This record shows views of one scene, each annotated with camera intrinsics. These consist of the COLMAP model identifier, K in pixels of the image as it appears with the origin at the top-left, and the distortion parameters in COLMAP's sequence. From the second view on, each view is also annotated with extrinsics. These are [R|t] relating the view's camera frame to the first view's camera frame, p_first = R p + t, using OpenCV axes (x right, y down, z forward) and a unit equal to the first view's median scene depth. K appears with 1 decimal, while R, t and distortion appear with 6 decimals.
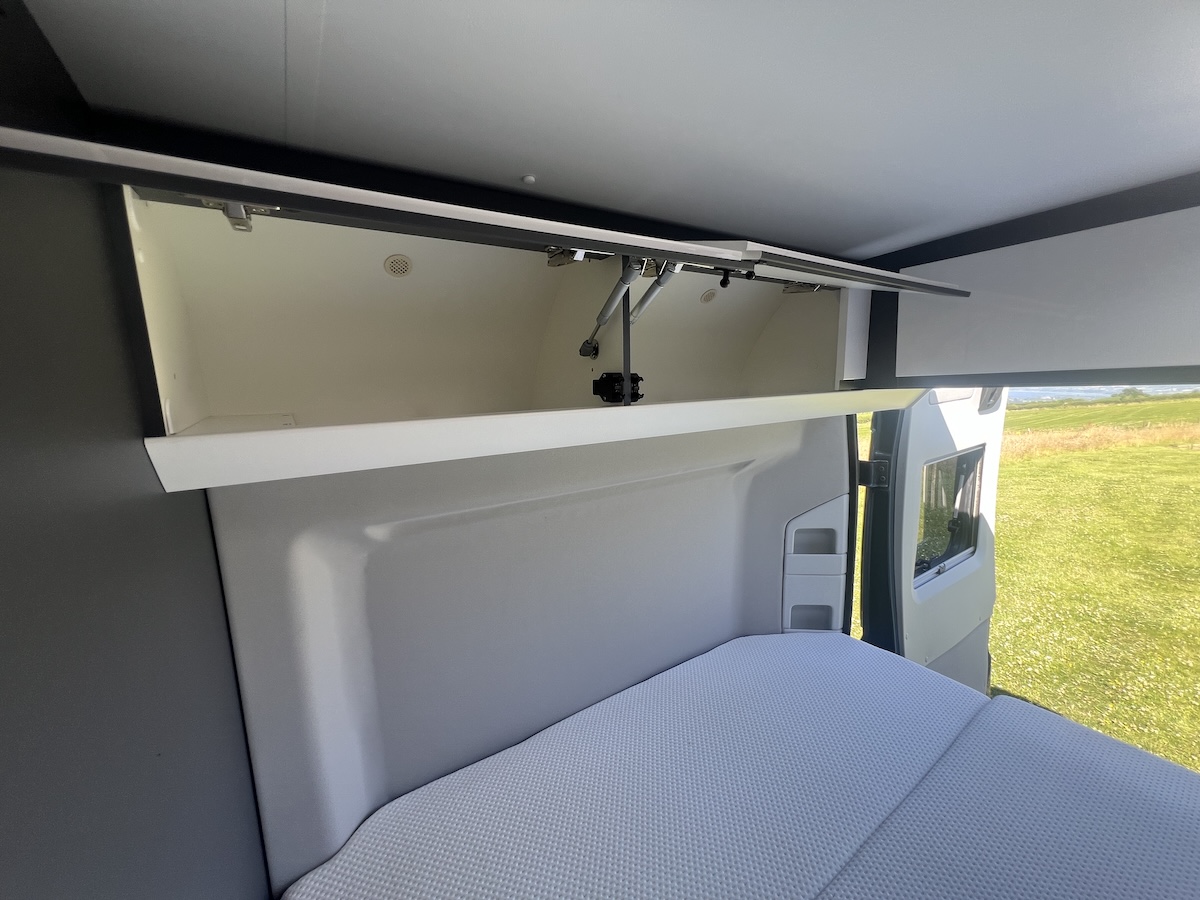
lens RADIAL K [[475.8, 0, 600.0], [0, 475.8, 450.0], [0, 0, 1]] dist [0.007769, -0.000192]
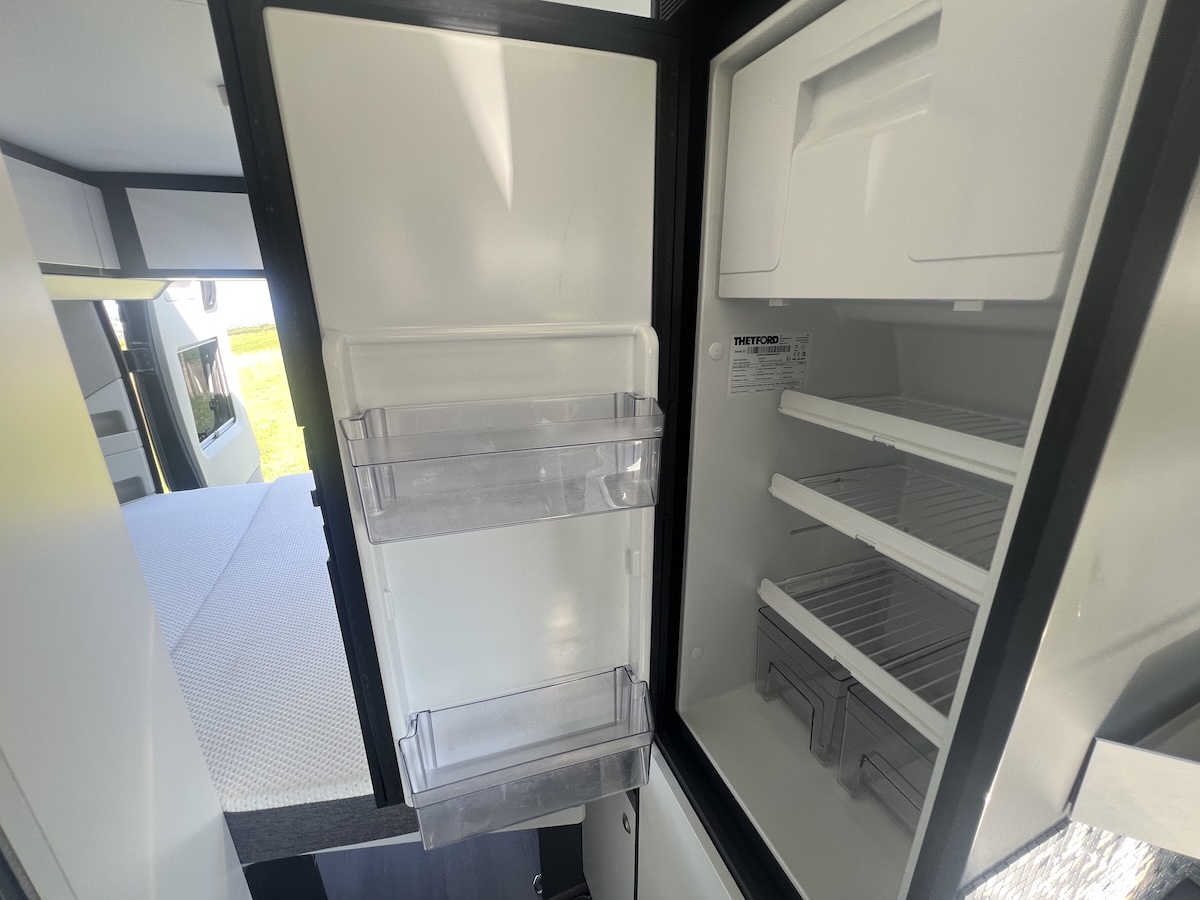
lens RADIAL K [[485.9, 0, 602.6], [0, 485.9, 448.7], [0, 0, 1]] dist [-0.002061, 0.000638]
pose [[0.206082, -0.267089, 0.941379, -0.291368], [0.134476, 0.960631, 0.243112, 0.093457], [-0.969250, 0.076492, 0.233886, -0.293962]]
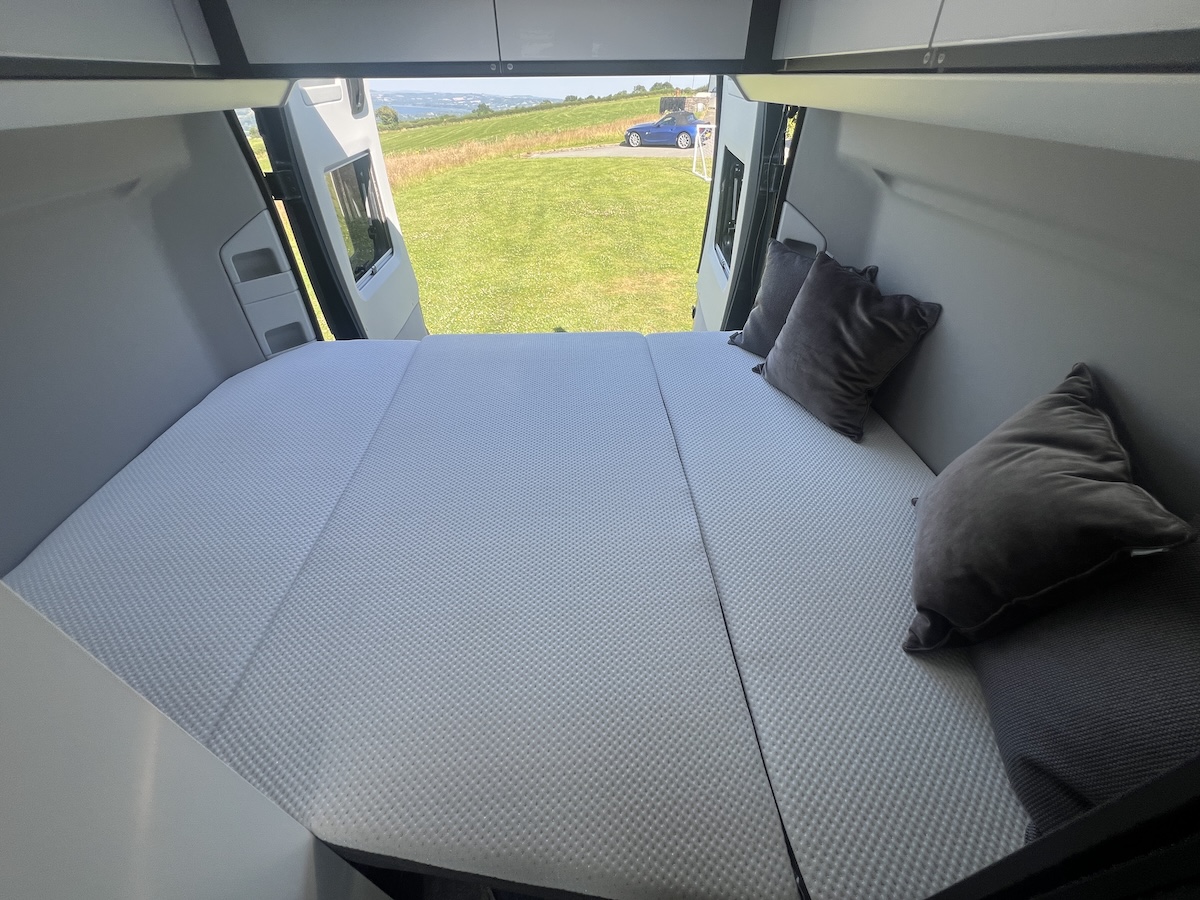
lens RADIAL K [[482.1, 0, 598.2], [0, 482.1, 451.2], [0, 0, 1]] dist [-0.001736, 0.000510]
pose [[0.519713, -0.498452, 0.693862, -0.069472], [0.106720, 0.843675, 0.526140, 0.045375], [-0.847649, -0.199392, 0.491664, -0.170307]]
